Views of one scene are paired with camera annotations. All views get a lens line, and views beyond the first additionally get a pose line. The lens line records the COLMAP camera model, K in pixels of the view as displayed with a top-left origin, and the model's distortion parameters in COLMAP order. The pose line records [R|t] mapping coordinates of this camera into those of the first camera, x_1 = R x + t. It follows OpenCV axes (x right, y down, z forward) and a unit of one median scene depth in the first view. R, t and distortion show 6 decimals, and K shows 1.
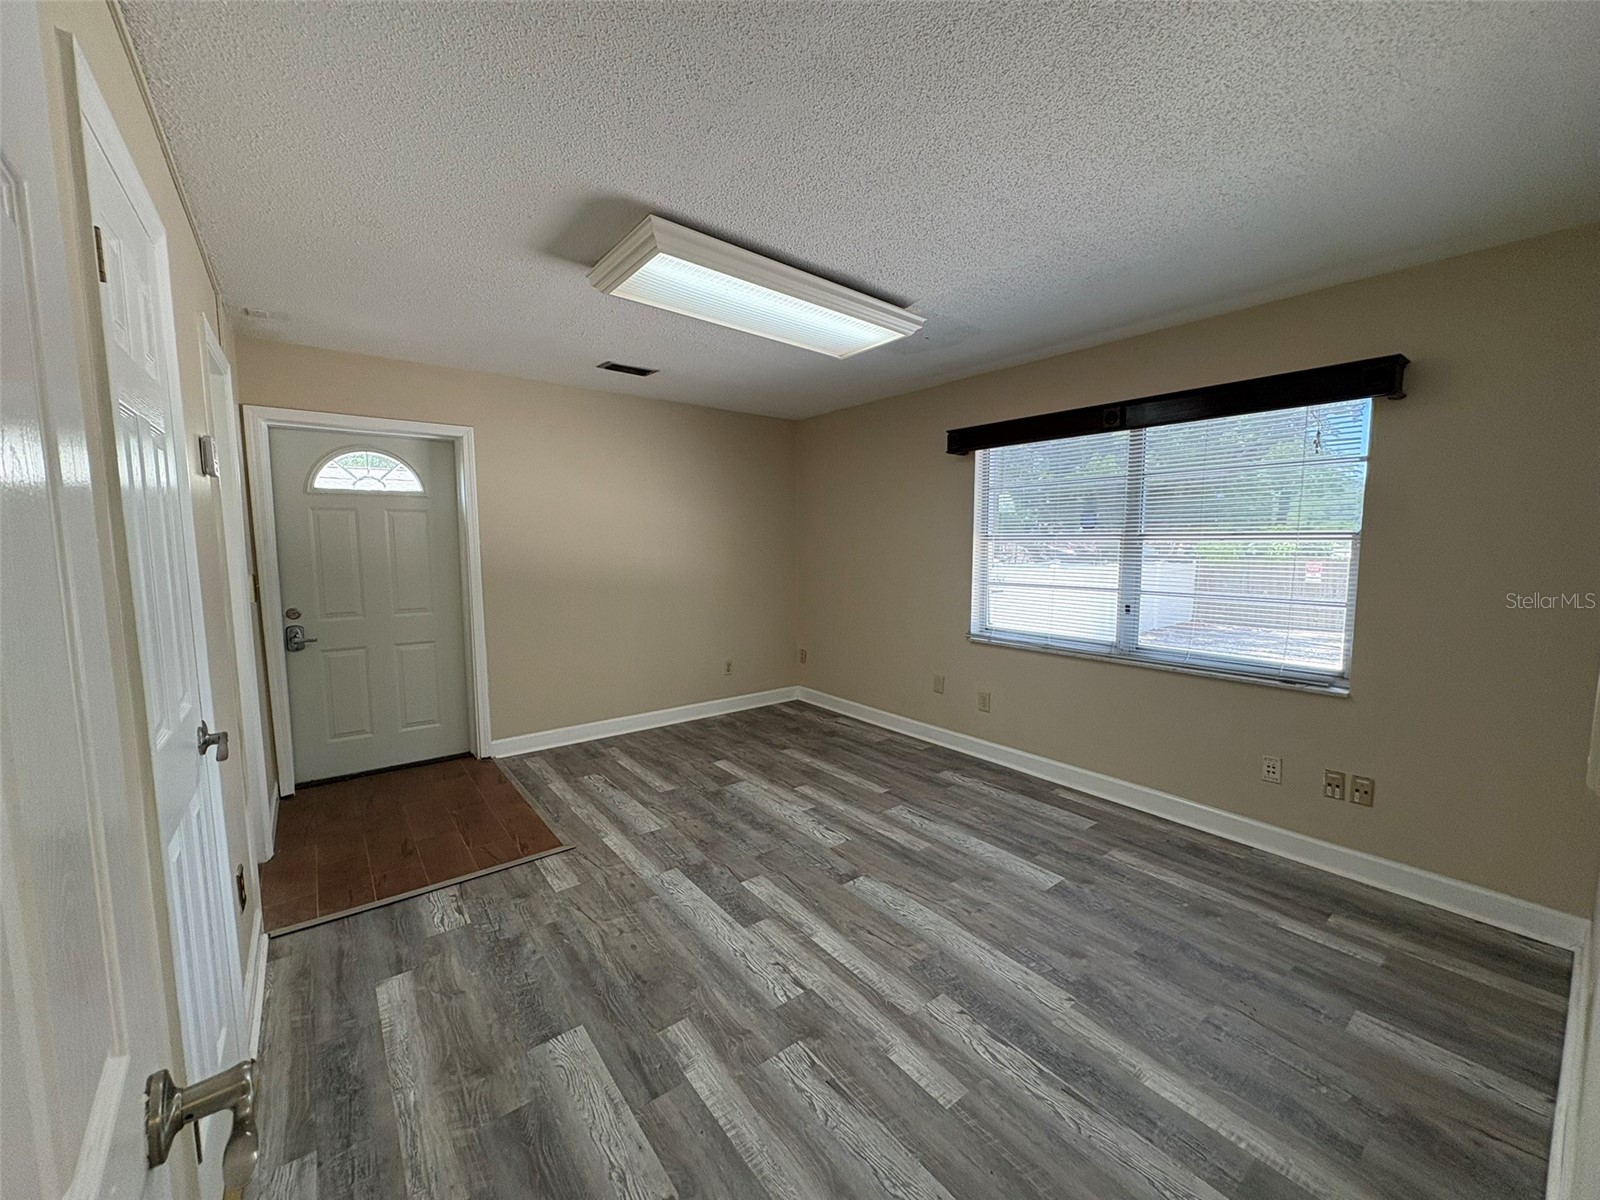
lens RADIAL K [[639.0, 0, 798.5], [0, 639.0, 599.8], [0, 0, 1]] dist [0.000049, -0.000041]
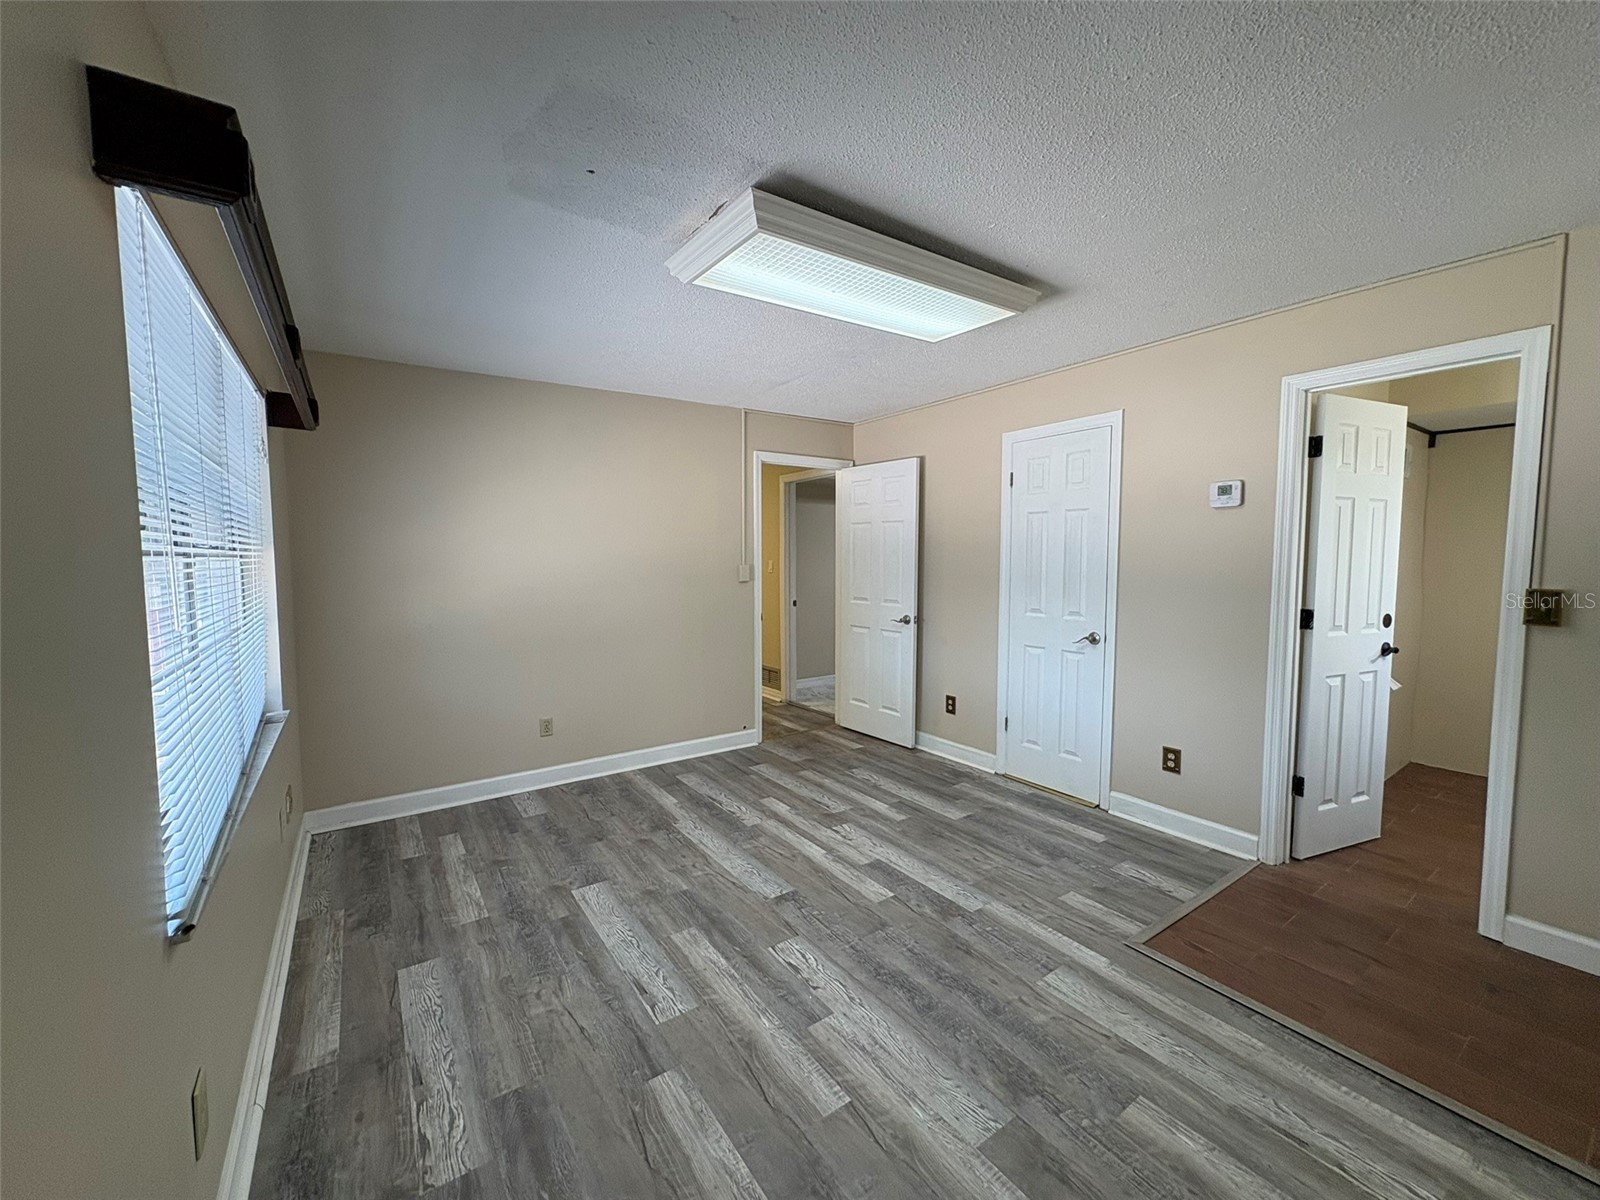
lens RADIAL K [[639.0, 0, 801.1], [0, 639.0, 601.7], [0, 0, 1]] dist [0.000049, -0.000041]
pose [[-0.998943, 0.005848, 0.045583, 0.008252], [0.013281, 0.986287, 0.164501, -0.181679], [-0.043996, 0.164933, -0.985323, 1.990355]]
